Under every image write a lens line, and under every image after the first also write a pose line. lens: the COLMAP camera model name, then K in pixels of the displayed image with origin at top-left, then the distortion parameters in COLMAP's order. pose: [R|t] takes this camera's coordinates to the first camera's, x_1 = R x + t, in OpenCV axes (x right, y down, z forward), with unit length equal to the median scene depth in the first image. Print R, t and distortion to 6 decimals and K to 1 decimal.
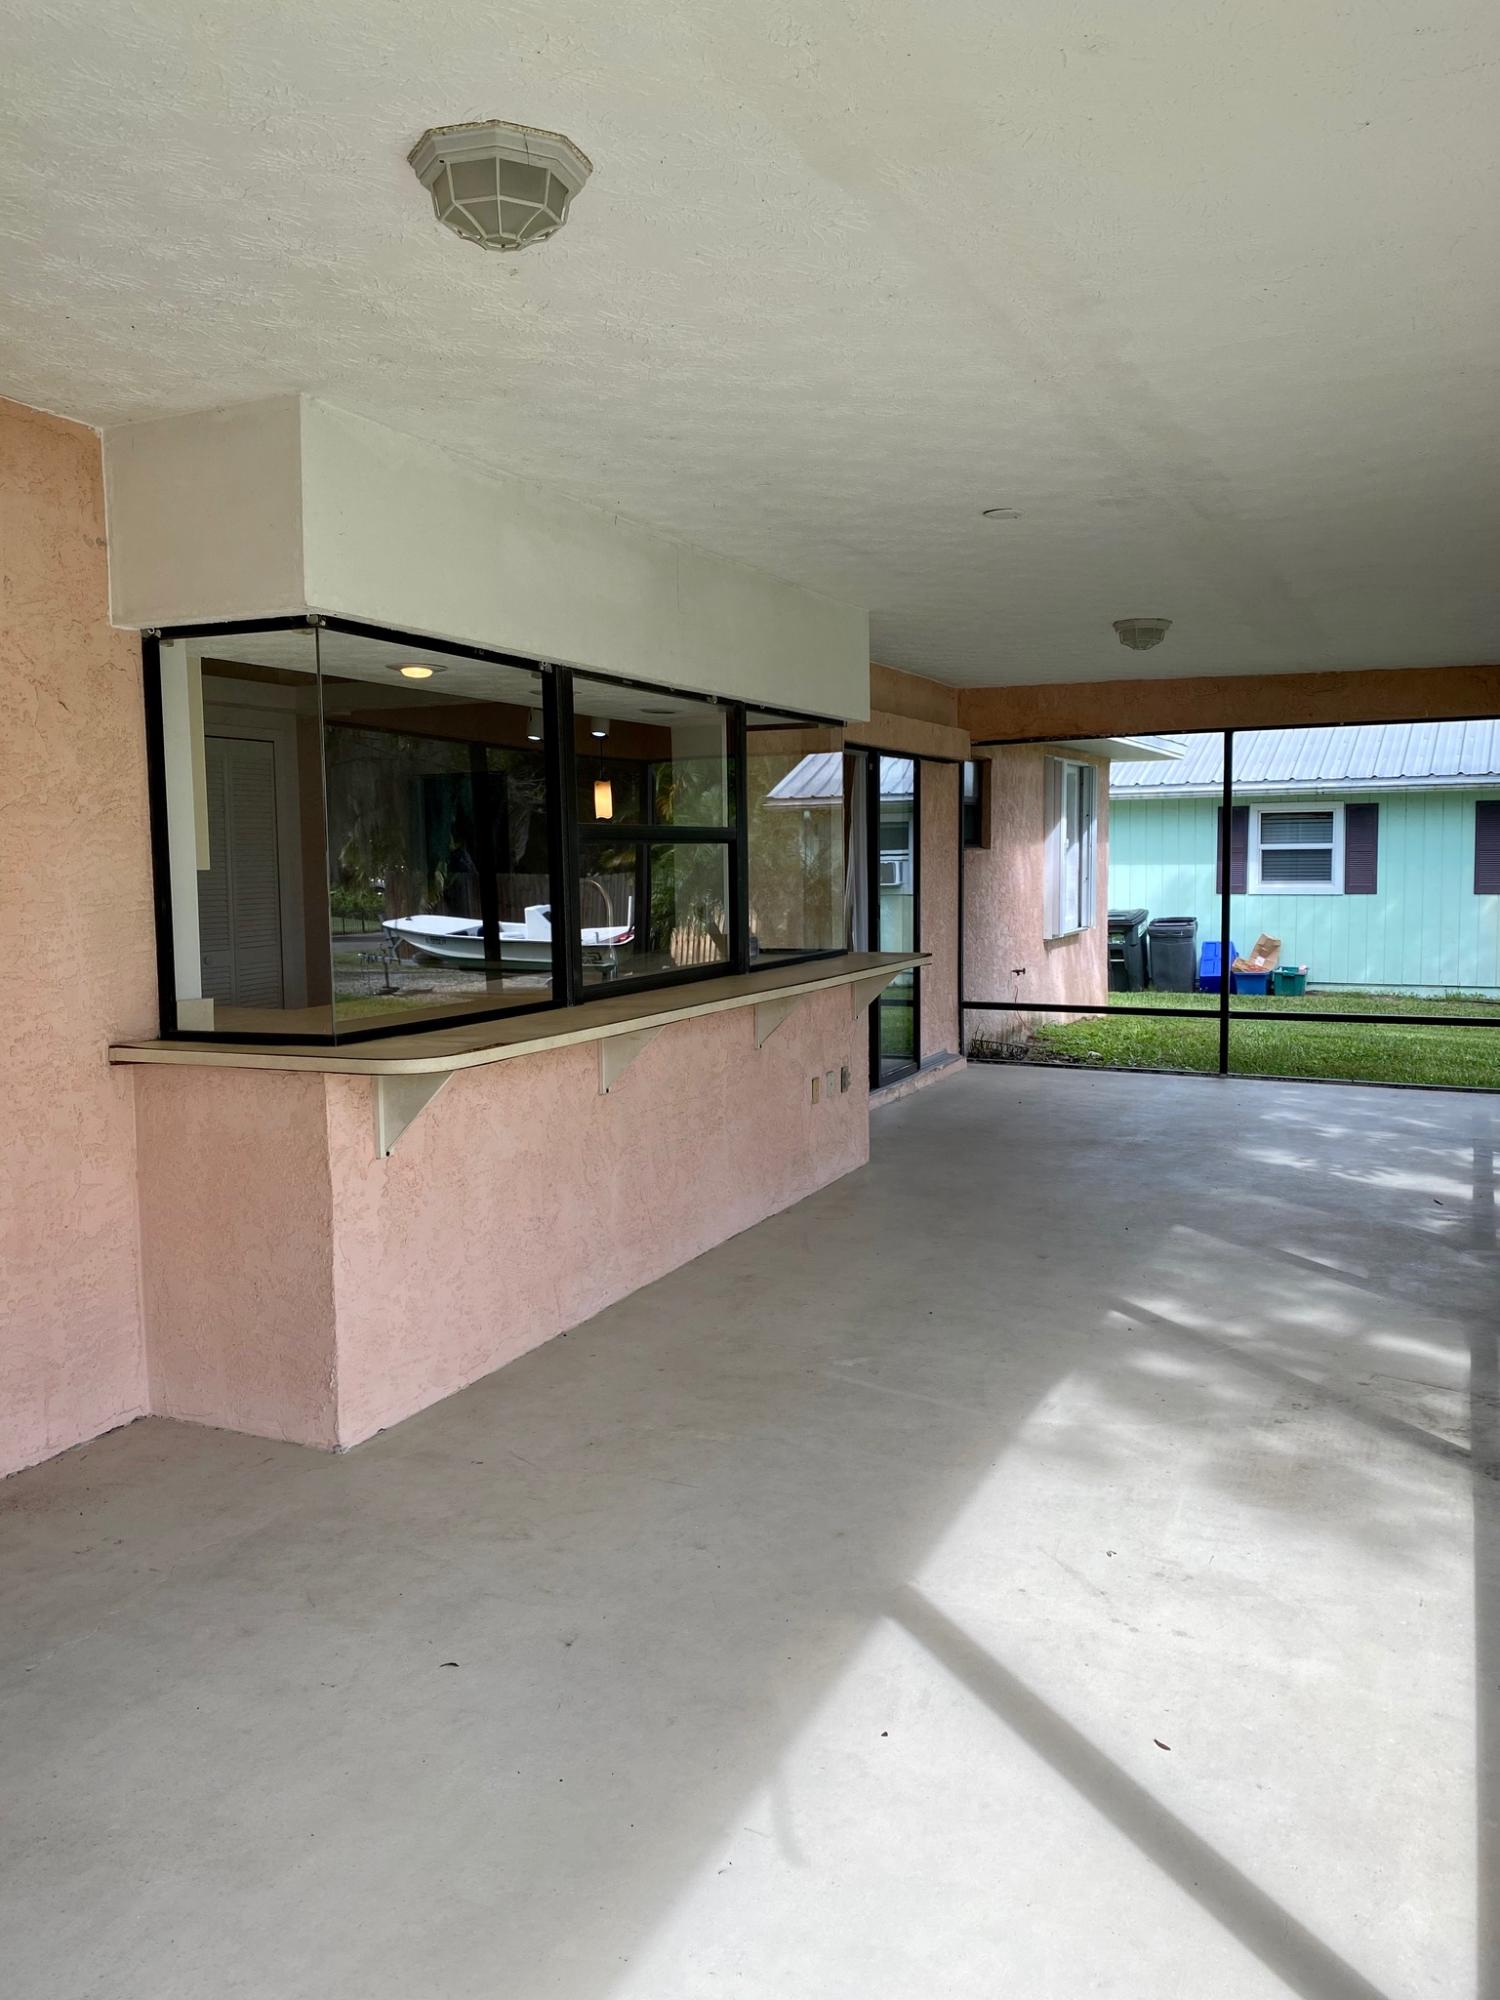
lens RADIAL K [[1552.6, 0, 746.6], [0, 1552.6, 1001.1], [0, 0, 1]] dist [0.048836, -0.000927]
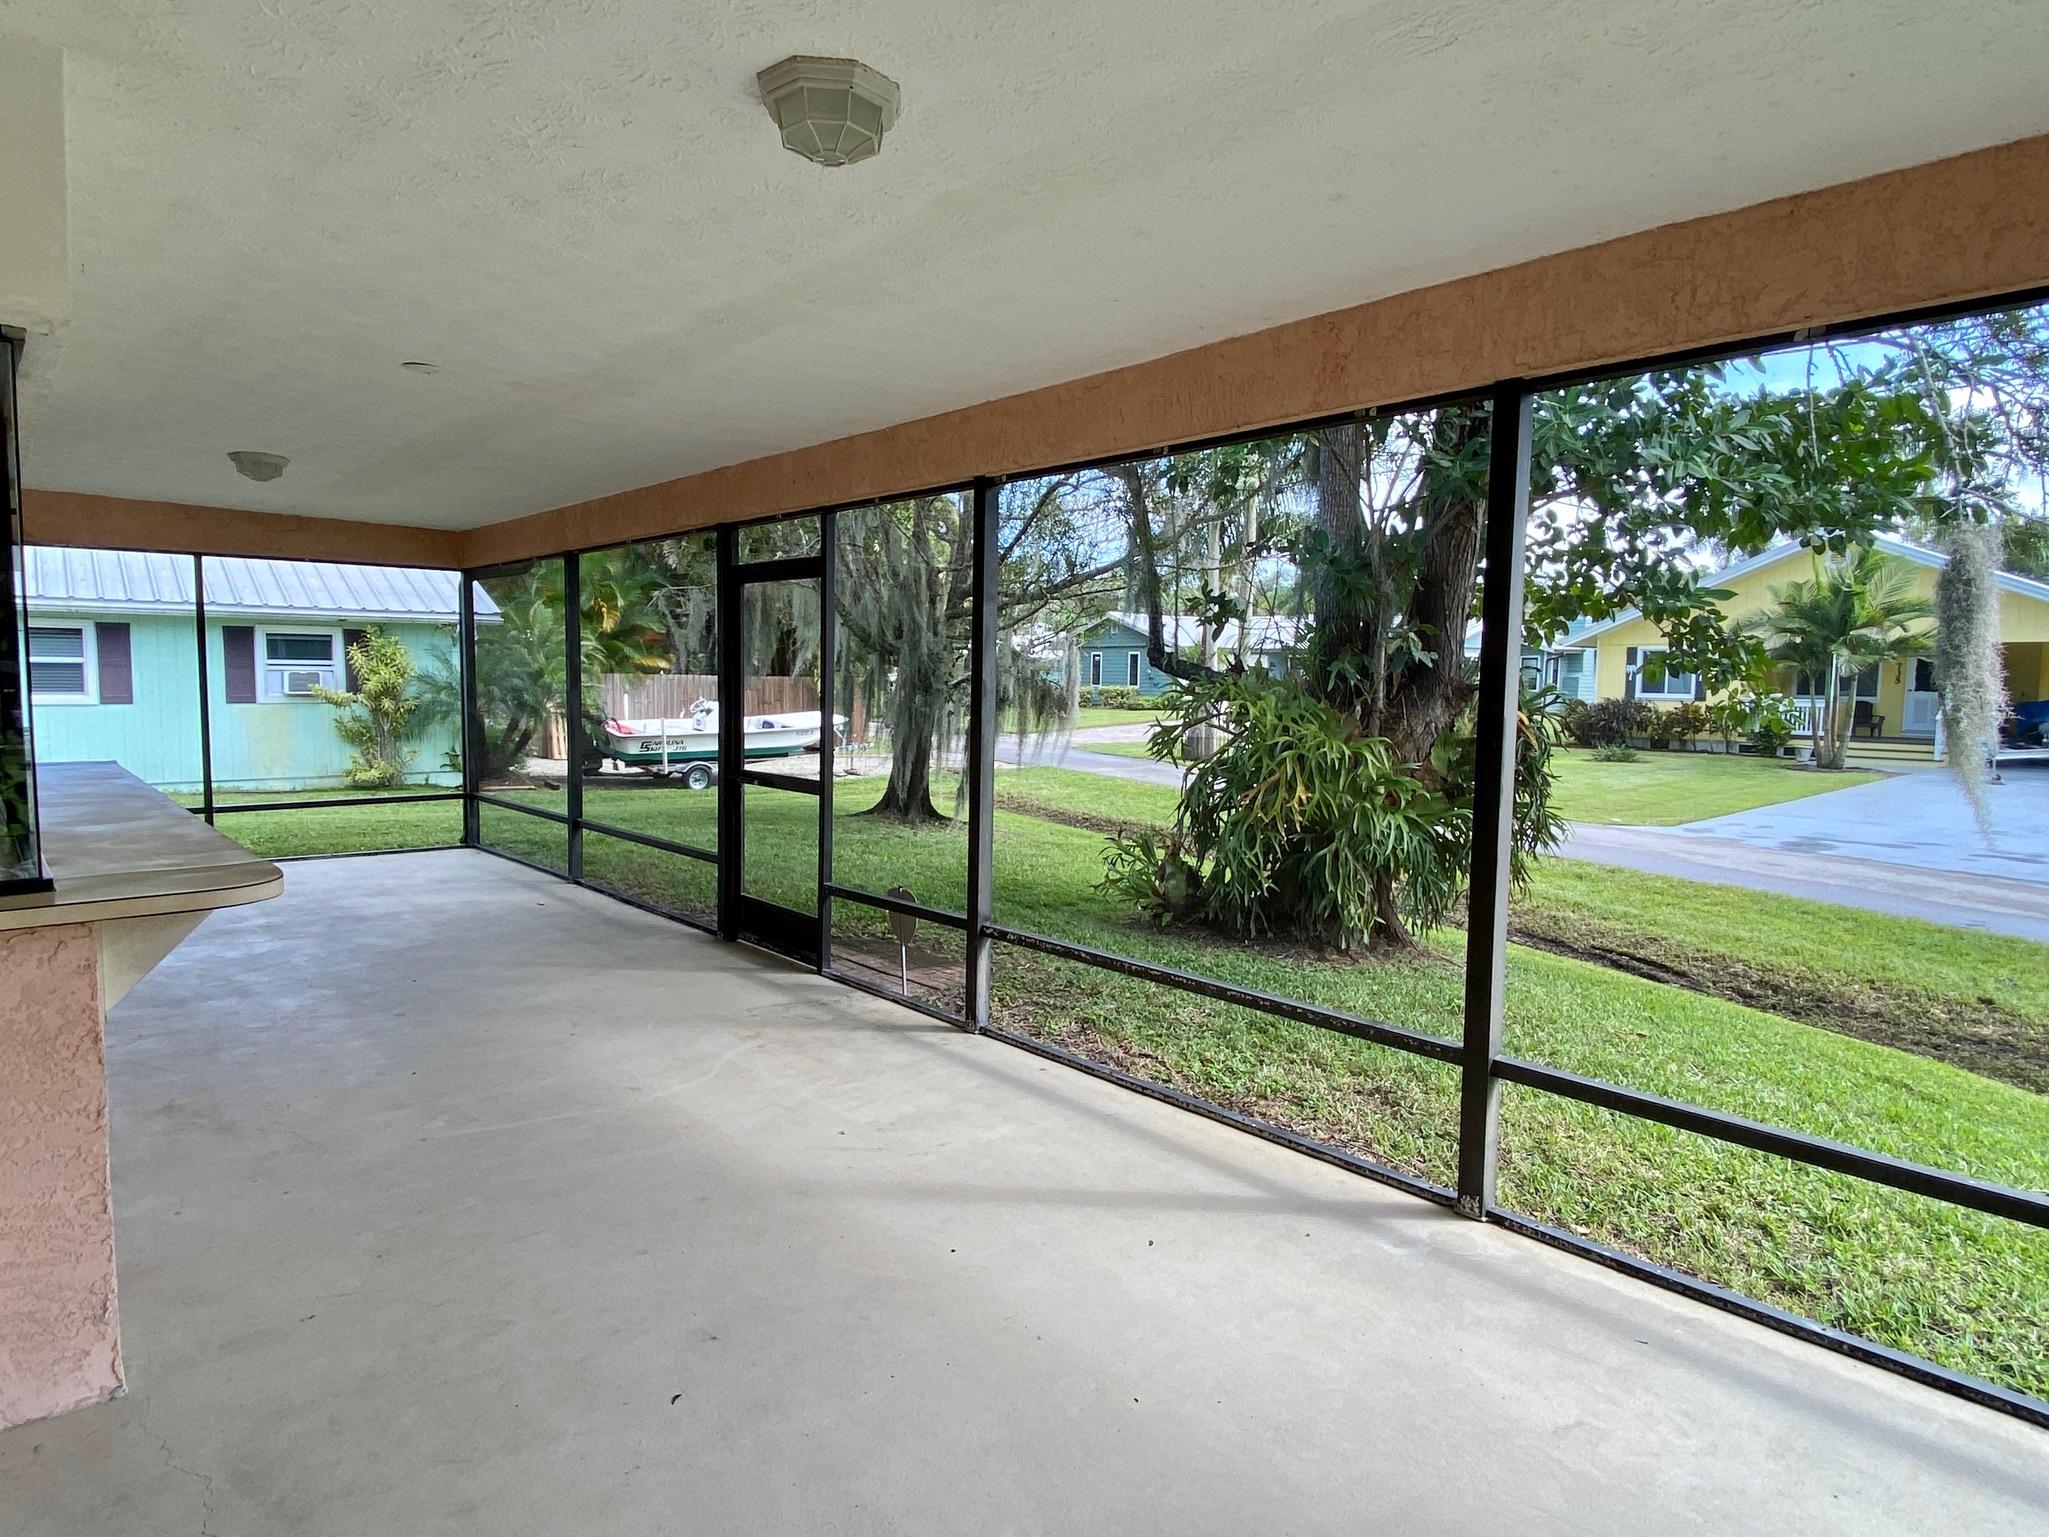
lens RADIAL K [[1220.0, 0, 1018.4], [0, 1220.0, 765.8], [0, 0, 1]] dist [0.003312, 0.000877]
pose [[0.378960, -0.055583, 0.923742, -0.537074], [0.073011, 0.996879, 0.030031, -0.014234], [-0.922528, 0.056063, 0.381836, 0.266896]]
